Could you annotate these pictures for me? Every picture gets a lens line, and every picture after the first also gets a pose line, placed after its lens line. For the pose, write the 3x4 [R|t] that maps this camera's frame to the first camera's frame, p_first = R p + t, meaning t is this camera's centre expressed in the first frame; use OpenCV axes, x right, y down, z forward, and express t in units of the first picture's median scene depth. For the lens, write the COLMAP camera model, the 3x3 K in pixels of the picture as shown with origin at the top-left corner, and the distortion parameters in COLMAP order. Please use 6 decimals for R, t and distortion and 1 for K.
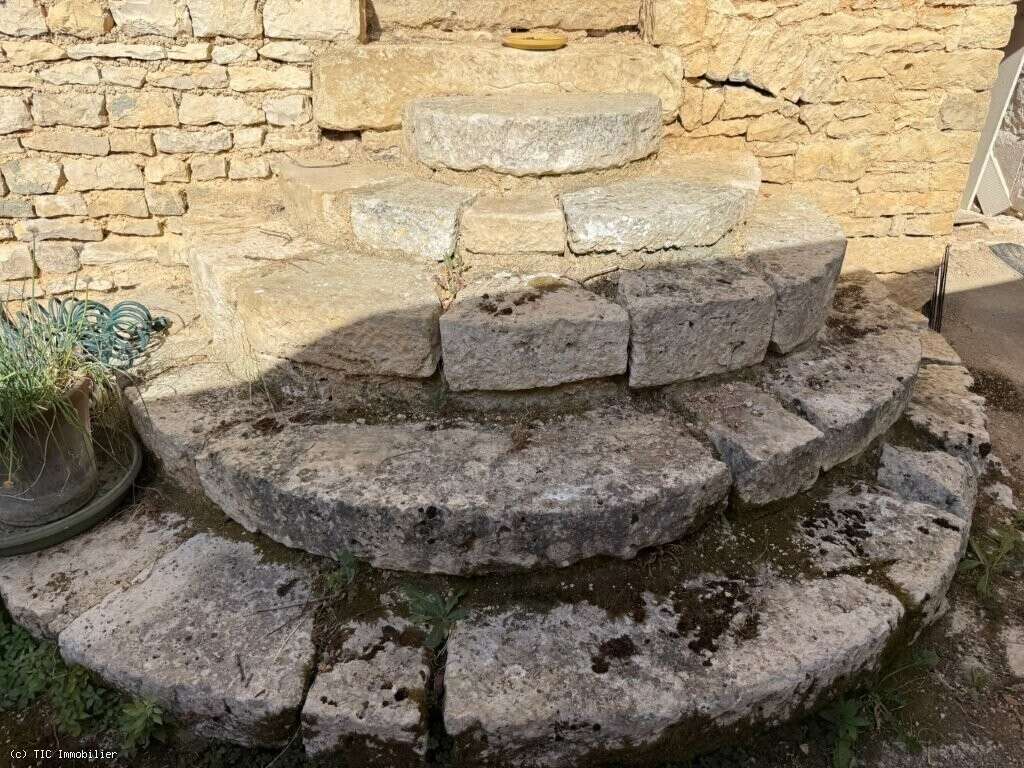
lens RADIAL K [[730.9, 0, 504.6], [0, 730.9, 386.9], [0, 0, 1]] dist [0.114608, -0.222571]
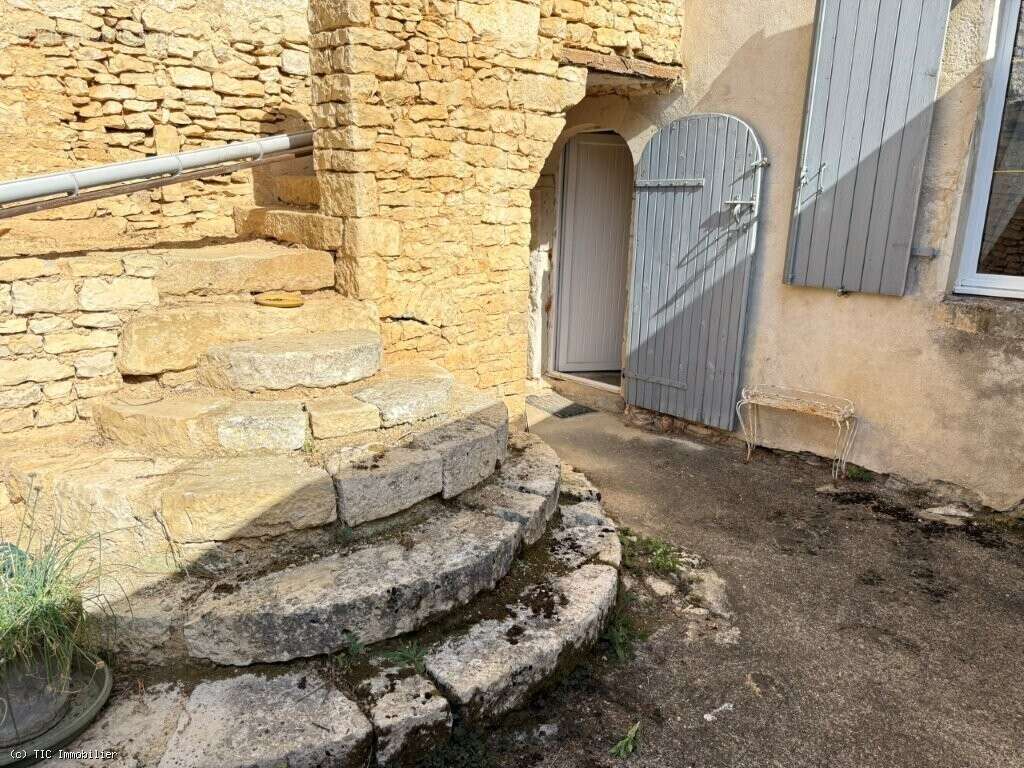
lens RADIAL K [[730.9, 0, 504.6], [0, 730.9, 386.9], [0, 0, 1]] dist [0.114608, -0.222571]
pose [[0.783121, -0.127102, 0.608742, -0.692508], [0.281916, 0.945084, -0.165344, 0.071755], [-0.554297, 0.301099, 0.775947, -0.416314]]
